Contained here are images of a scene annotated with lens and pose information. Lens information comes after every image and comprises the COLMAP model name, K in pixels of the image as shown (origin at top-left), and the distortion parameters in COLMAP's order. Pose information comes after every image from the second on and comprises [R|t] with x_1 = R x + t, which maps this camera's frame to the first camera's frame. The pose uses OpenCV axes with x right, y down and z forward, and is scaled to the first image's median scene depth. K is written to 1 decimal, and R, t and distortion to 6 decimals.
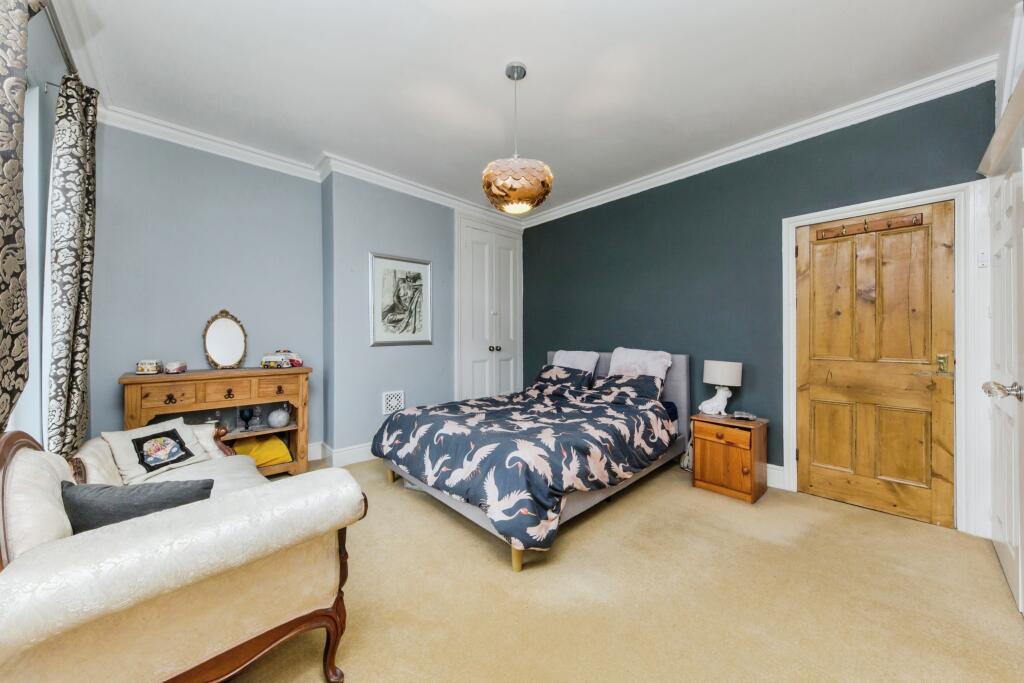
lens RADIAL K [[356.8, 0, 516.1], [0, 356.8, 340.5], [0, 0, 1]] dist [0.000848, -0.000002]
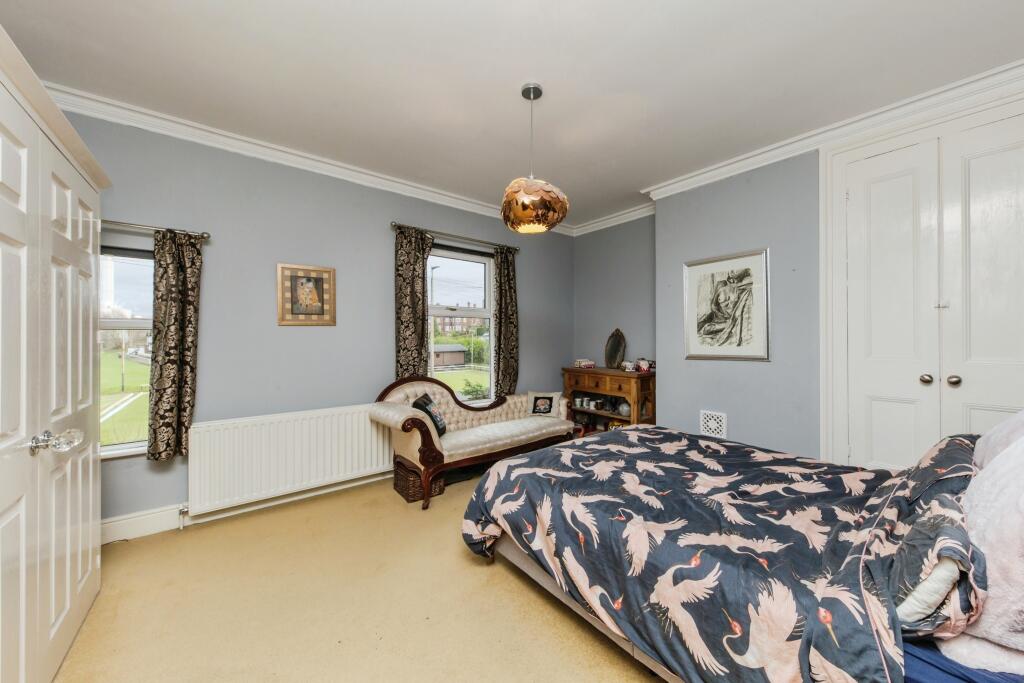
lens RADIAL K [[356.8, 0, 515.0], [0, 356.8, 336.0], [0, 0, 1]] dist [0.000848, -0.000002]
pose [[-0.083191, -0.003954, -0.996526, 0.569001], [-0.003350, 0.999988, -0.003688, -0.039302], [0.996528, 0.003032, -0.083203, 0.584543]]
